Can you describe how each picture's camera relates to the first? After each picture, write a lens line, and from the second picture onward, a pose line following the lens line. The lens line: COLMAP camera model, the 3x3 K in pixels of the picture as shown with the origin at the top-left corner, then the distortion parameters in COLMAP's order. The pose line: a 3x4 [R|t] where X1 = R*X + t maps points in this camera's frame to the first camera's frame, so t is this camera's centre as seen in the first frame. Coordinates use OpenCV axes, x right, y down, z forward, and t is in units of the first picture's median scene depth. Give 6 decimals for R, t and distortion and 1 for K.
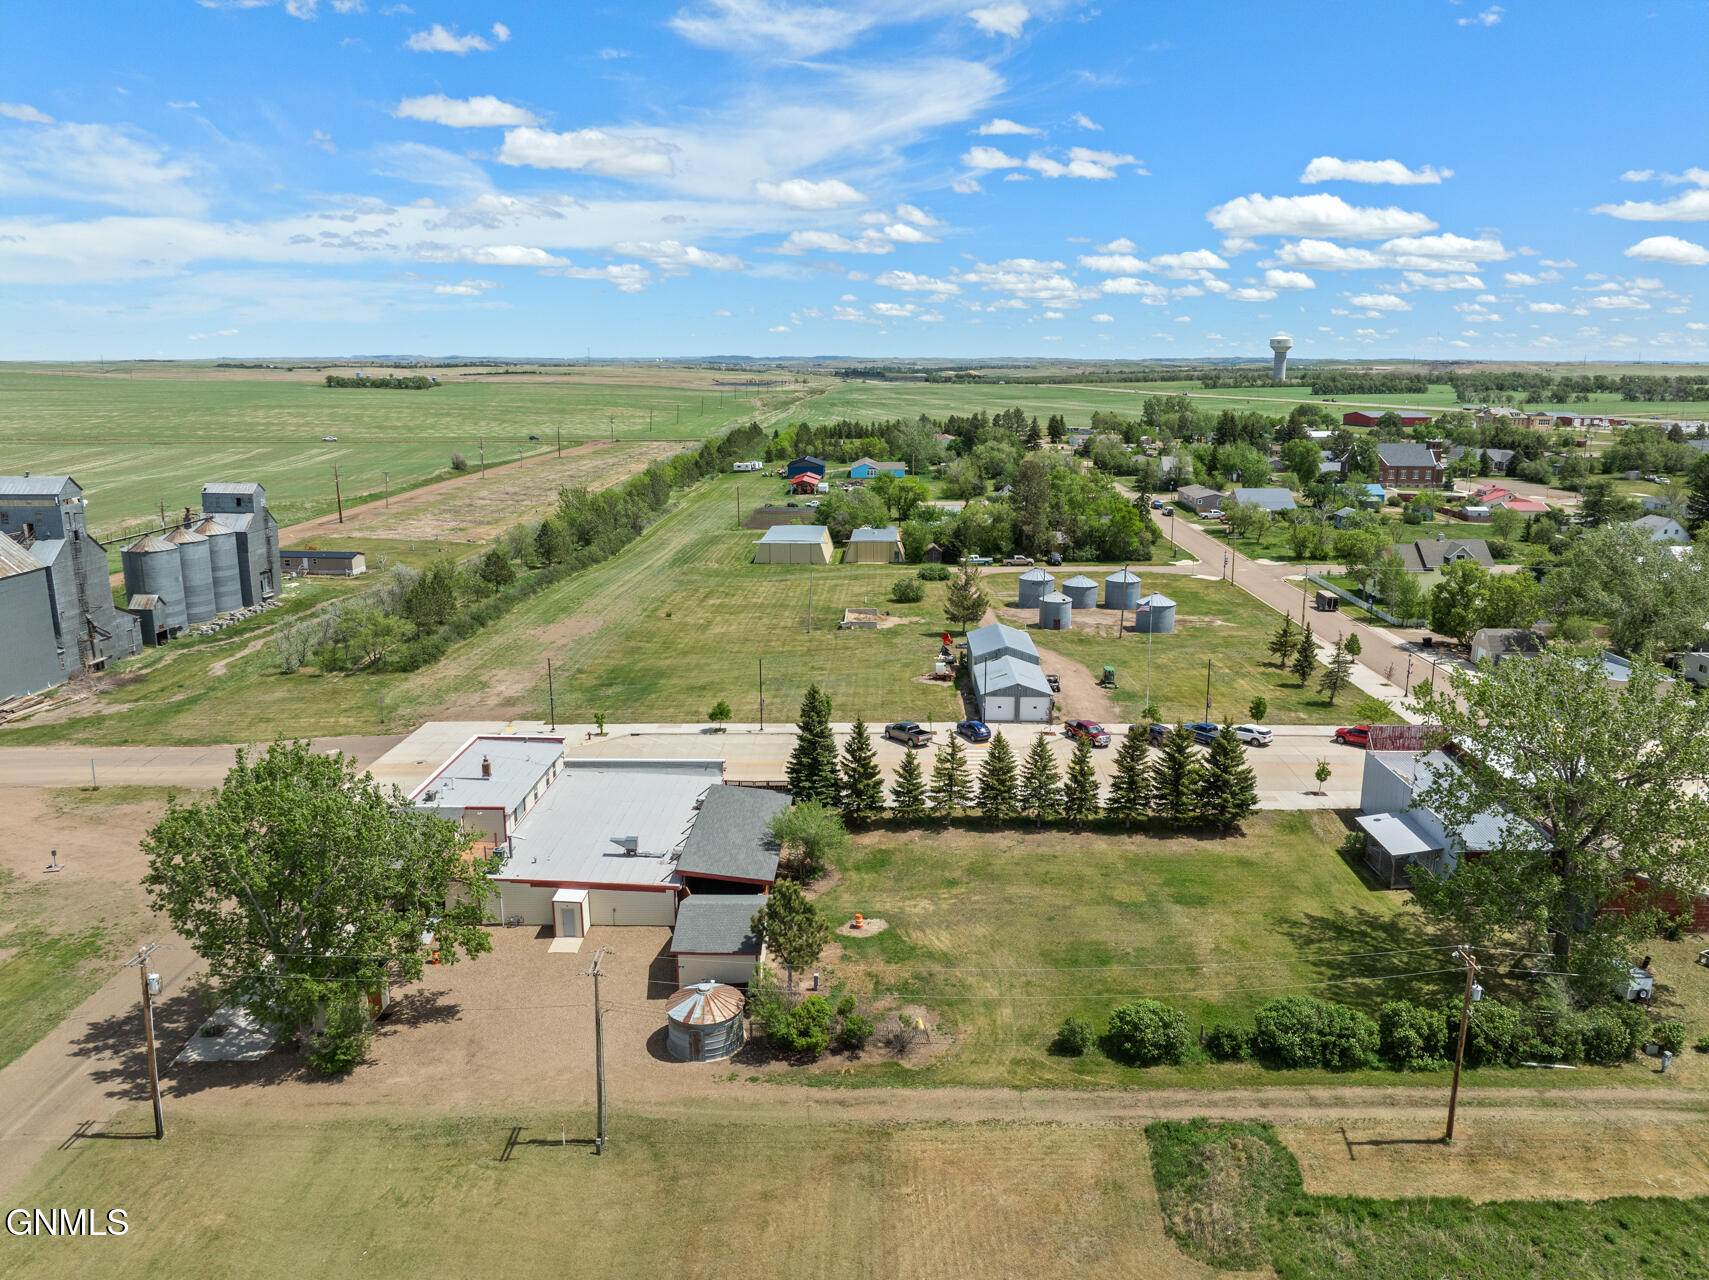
lens RADIAL K [[1190.5, 0, 865.3], [0, 1190.5, 639.3], [0, 0, 1]] dist [-0.042352, 0.005820]
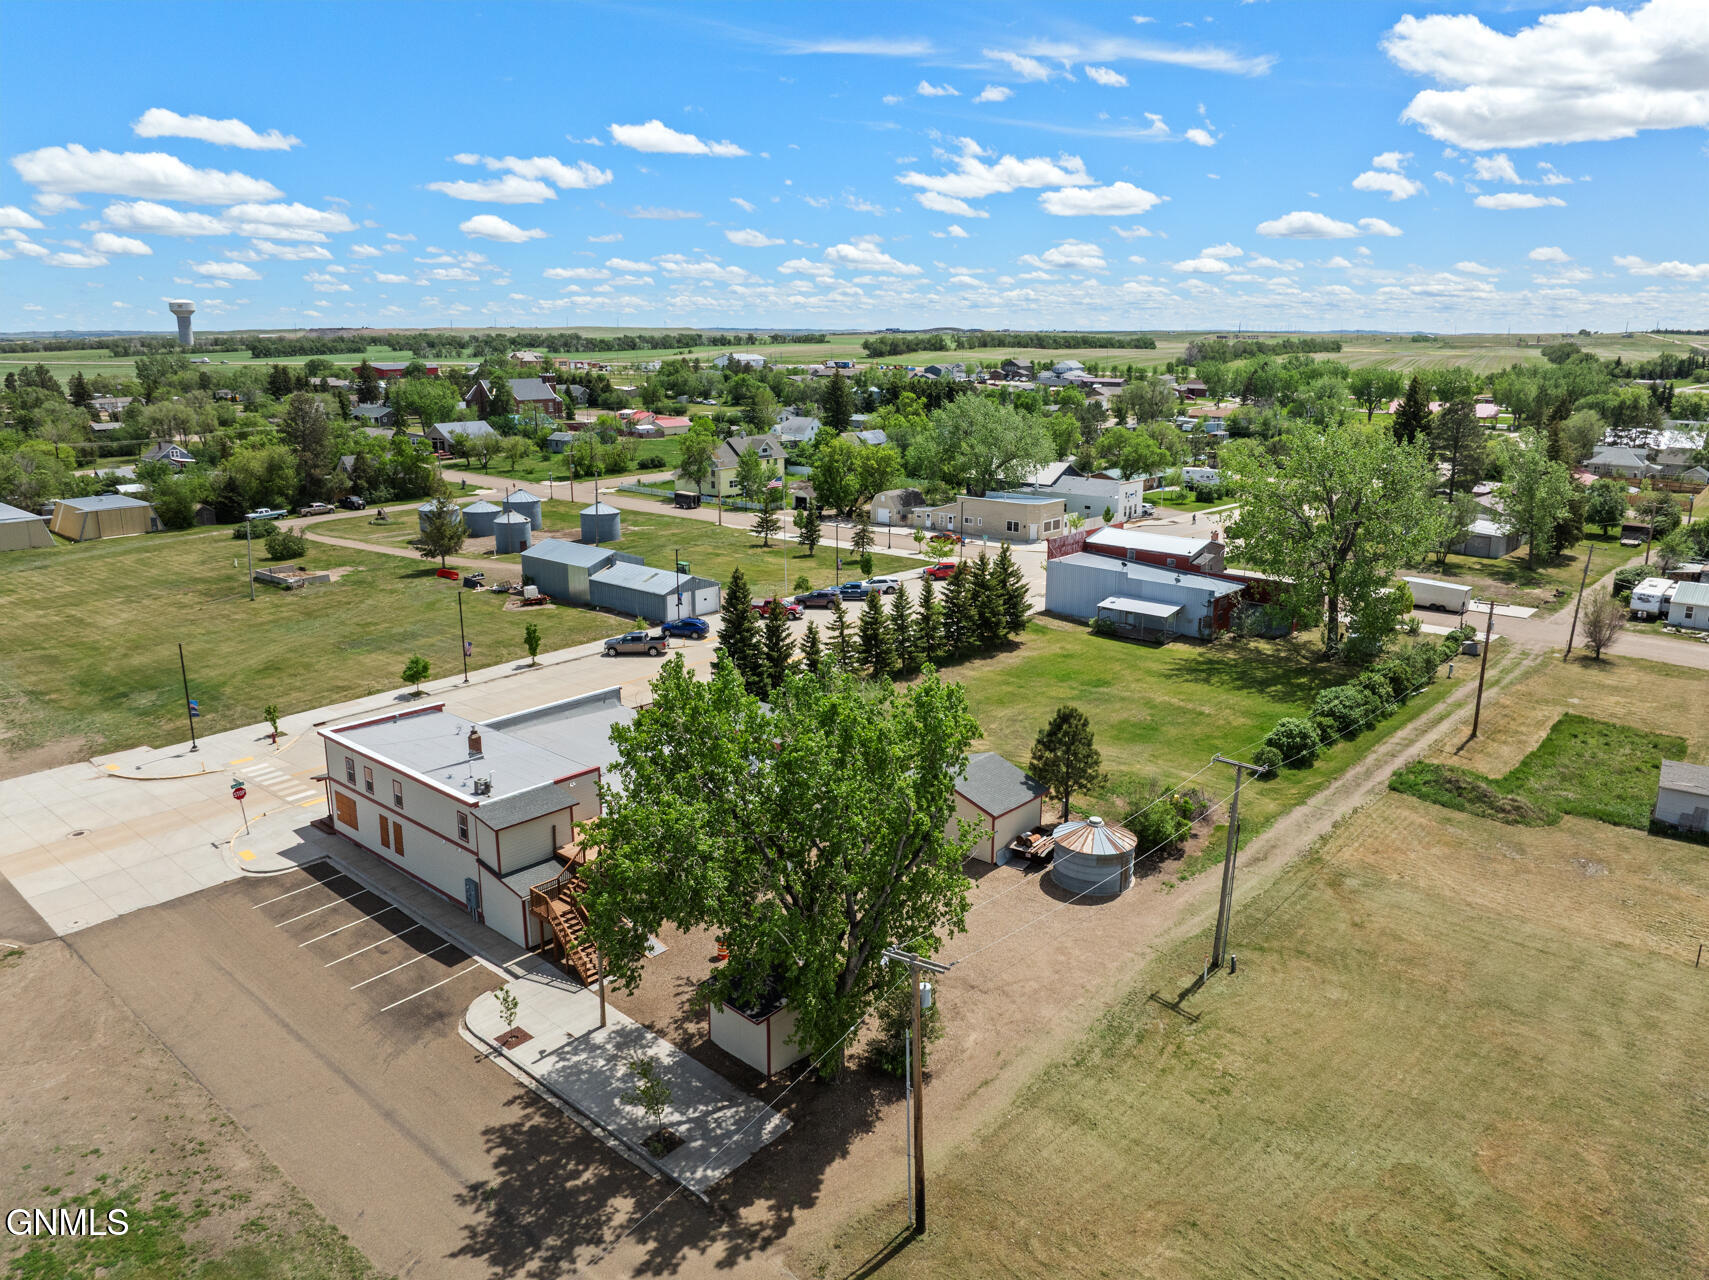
lens RADIAL K [[1239.4, 0, 826.7], [0, 1239.4, 565.3], [0, 0, 1]] dist [-0.057829, 0.040410]
pose [[0.655255, -0.143229, 0.741705, -0.050380], [0.176777, 0.983671, 0.033782, 0.001381], [-0.734433, 0.108981, 0.669875, 0.024967]]
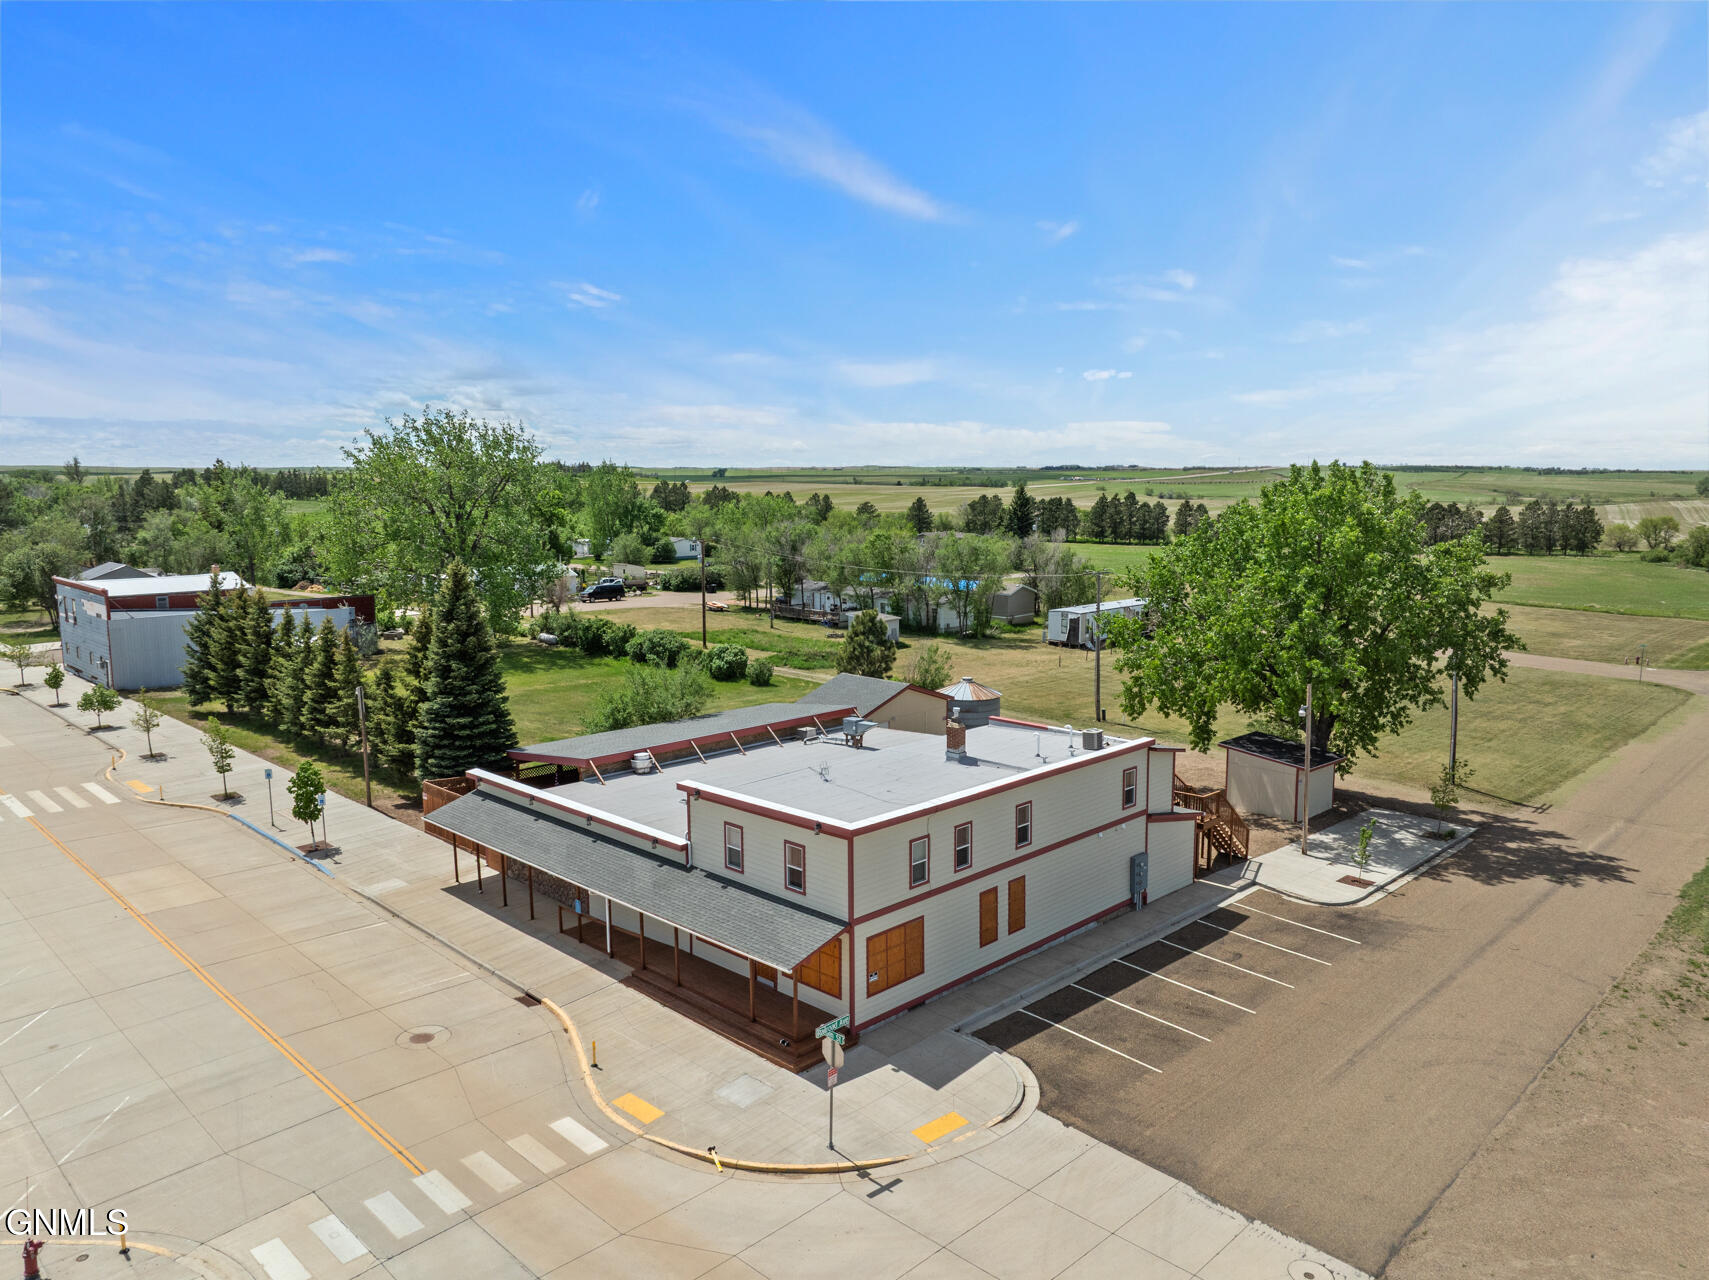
lens RADIAL K [[1190.5, 0, 865.3], [0, 1190.5, 639.3], [0, 0, 1]] dist [-0.042352, 0.005820]
pose [[-0.735685, -0.089847, 0.671339, -0.042802], [0.157901, 0.941103, 0.298986, -0.005123], [-0.658662, 0.325964, -0.678168, 0.094620]]
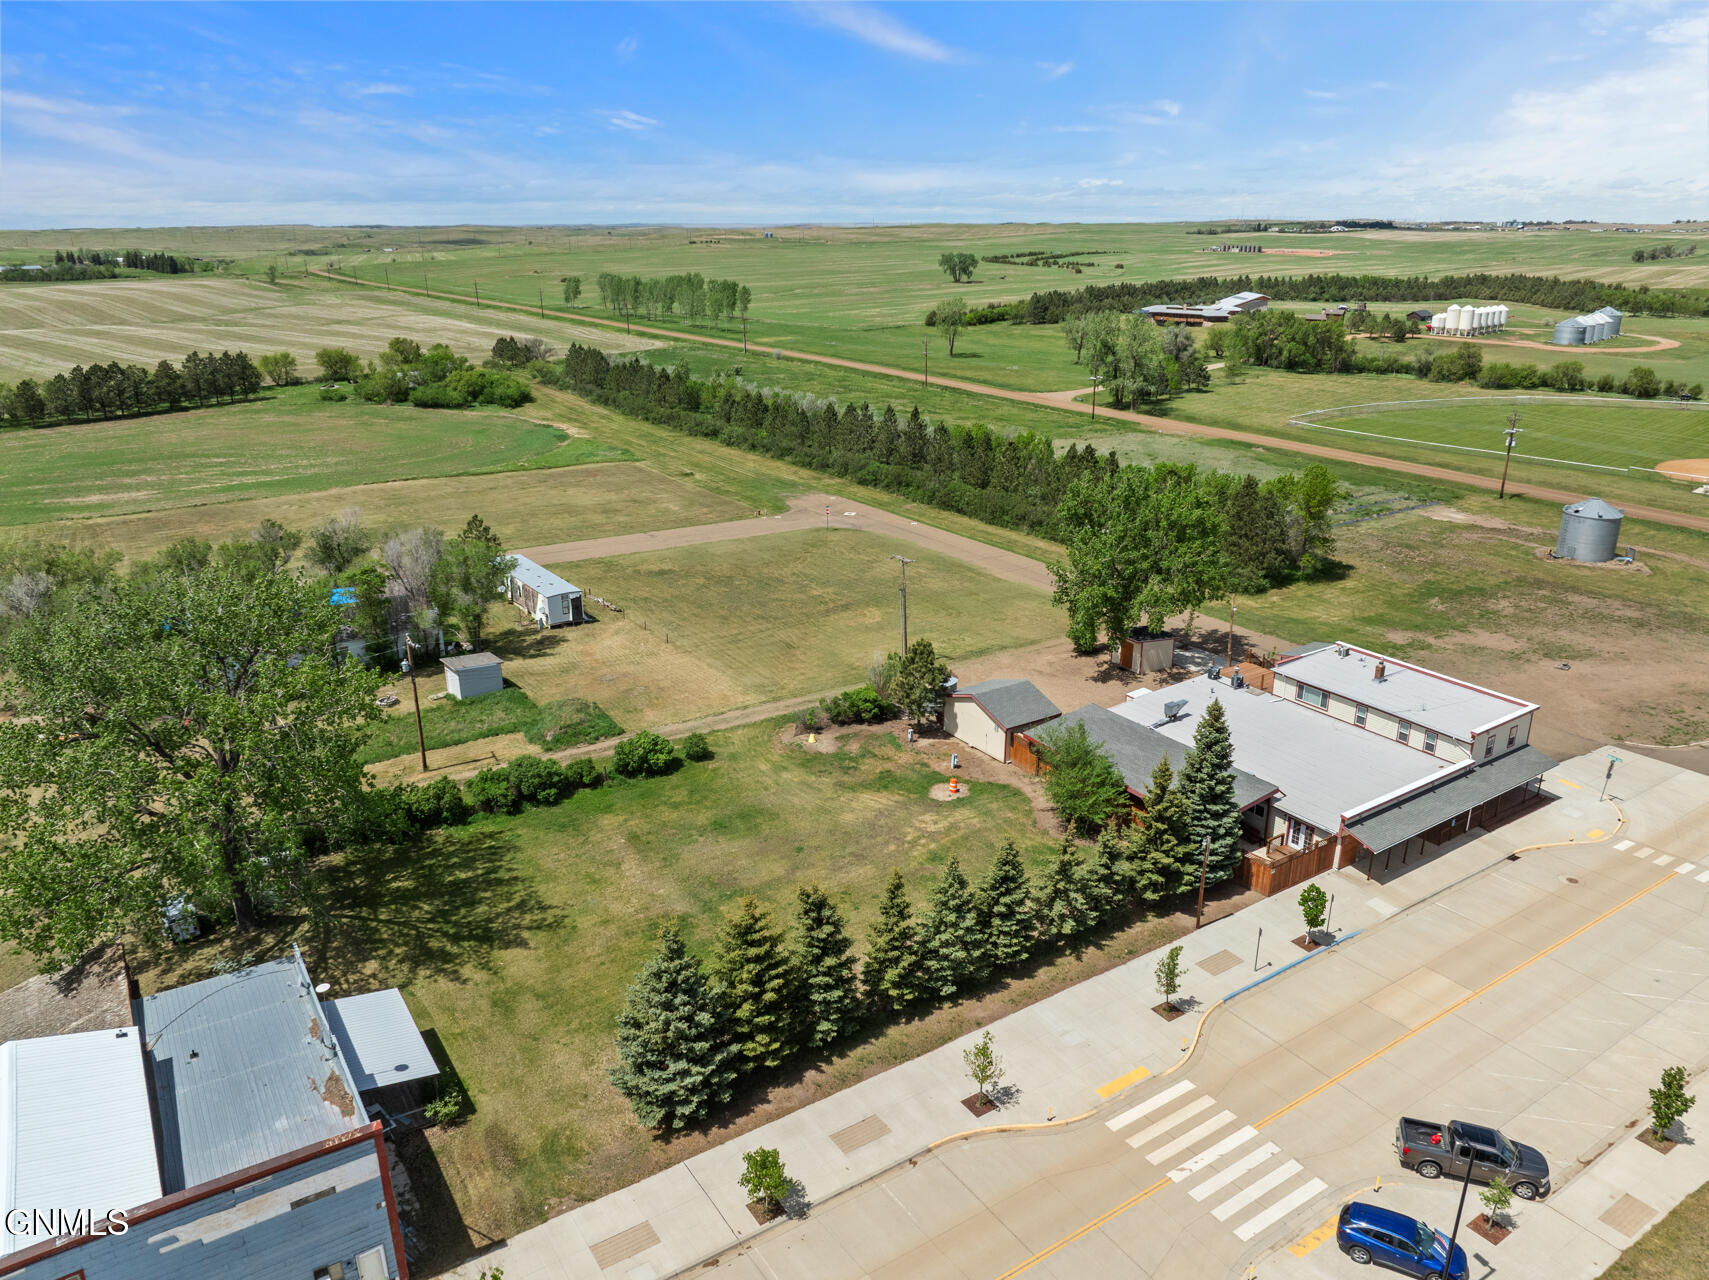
lens RADIAL K [[1190.5, 0, 865.3], [0, 1190.5, 639.3], [0, 0, 1]] dist [-0.042352, 0.005820]
pose [[-0.819765, 0.186996, -0.541311, 0.036584], [-0.133473, 0.856781, 0.498108, -0.022928], [0.556929, 0.480582, -0.677400, 0.099397]]
